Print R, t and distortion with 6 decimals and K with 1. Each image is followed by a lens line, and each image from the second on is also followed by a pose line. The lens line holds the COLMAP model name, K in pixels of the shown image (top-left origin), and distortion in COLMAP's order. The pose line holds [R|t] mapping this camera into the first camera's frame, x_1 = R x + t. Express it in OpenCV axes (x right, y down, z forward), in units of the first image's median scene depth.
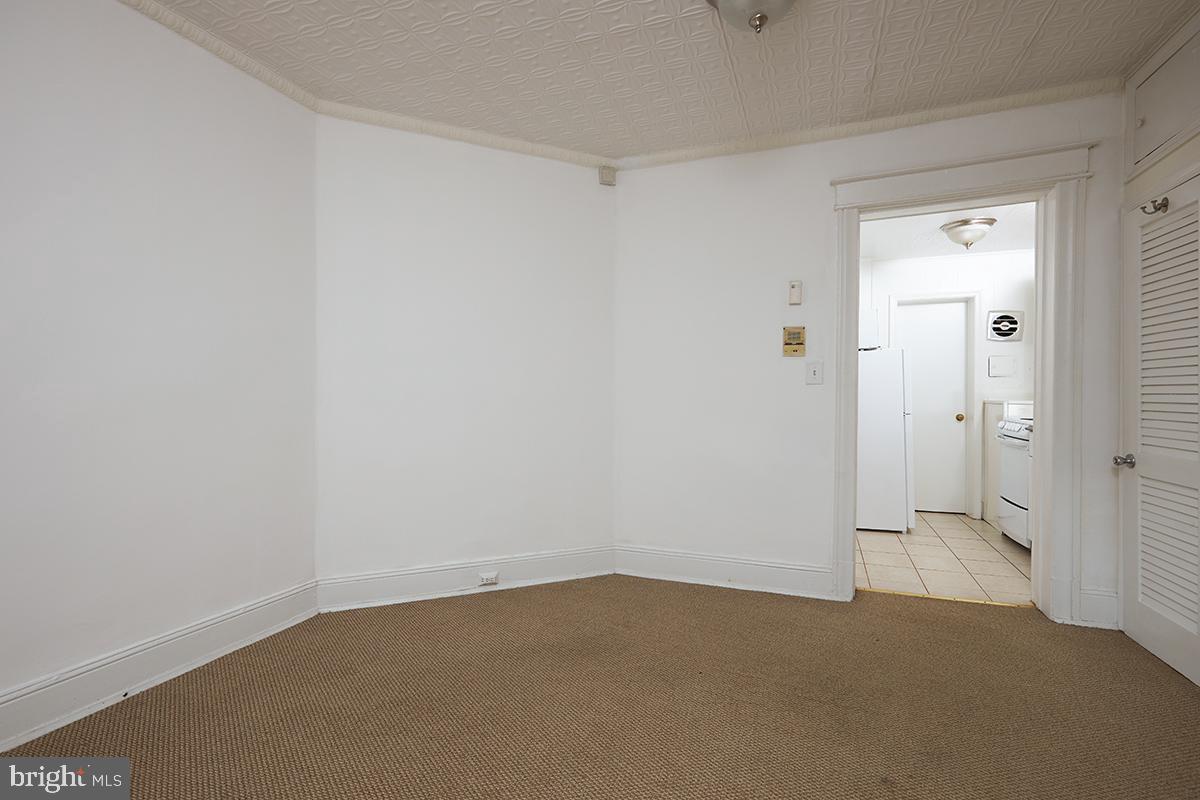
lens RADIAL K [[546.8, 0, 601.7], [0, 546.8, 397.3], [0, 0, 1]] dist [0.002695, -0.000187]
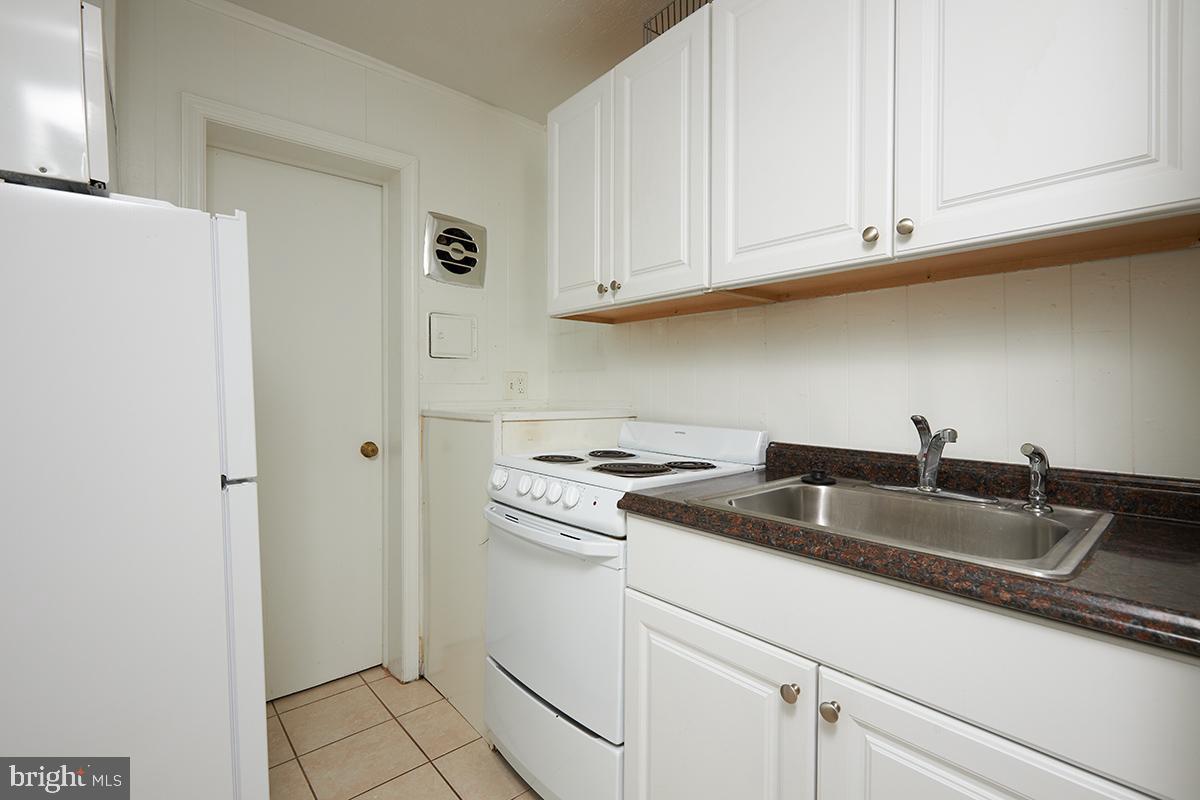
lens RADIAL K [[546.8, 0, 601.7], [0, 546.8, 397.3], [0, 0, 1]] dist [0.002695, -0.000187]
pose [[0.473253, -0.009238, 0.880878, 0.573835], [0.006639, 0.999954, 0.006920, -0.010423], [-0.880902, 0.002573, 0.473292, 1.009727]]
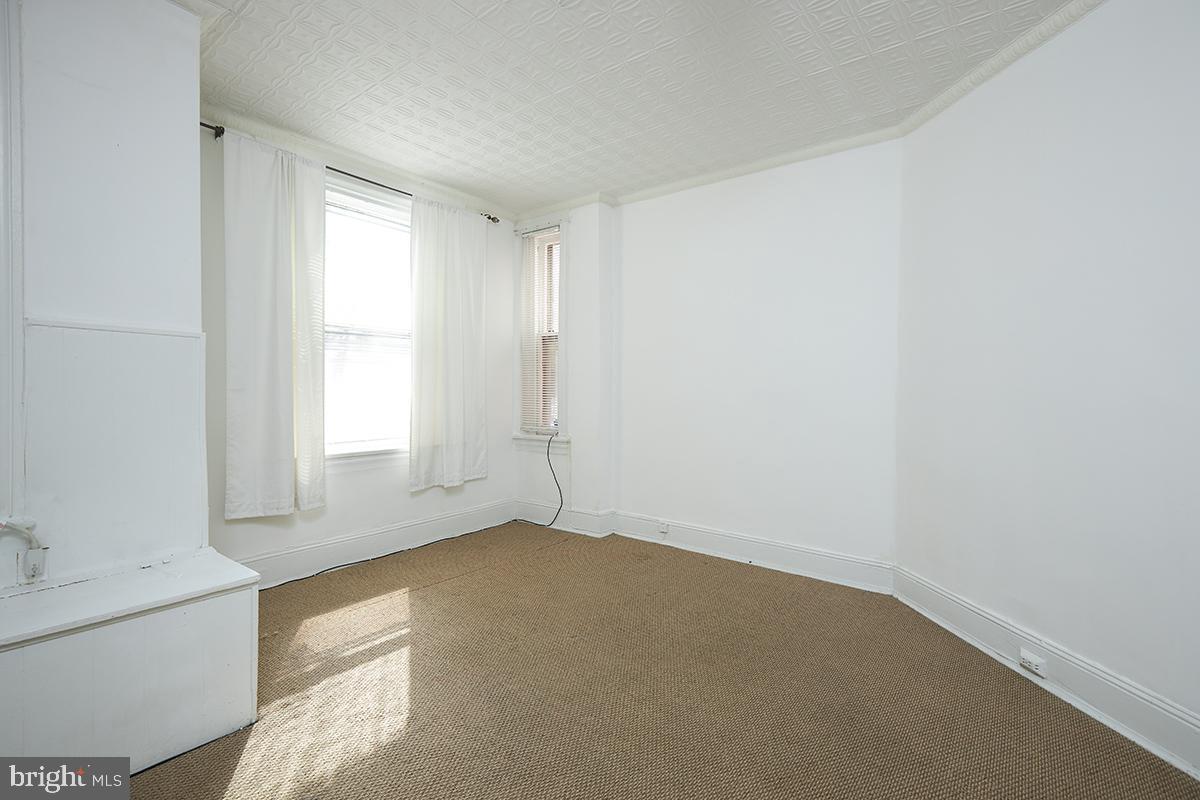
lens RADIAL K [[546.8, 0, 601.7], [0, 546.8, 397.3], [0, 0, 1]] dist [0.002695, -0.000187]
pose [[-0.298912, 0.007586, -0.954251, 0.627091], [-0.020223, 0.999693, 0.014281, -0.005599], [0.954066, 0.023567, -0.298667, 0.683509]]
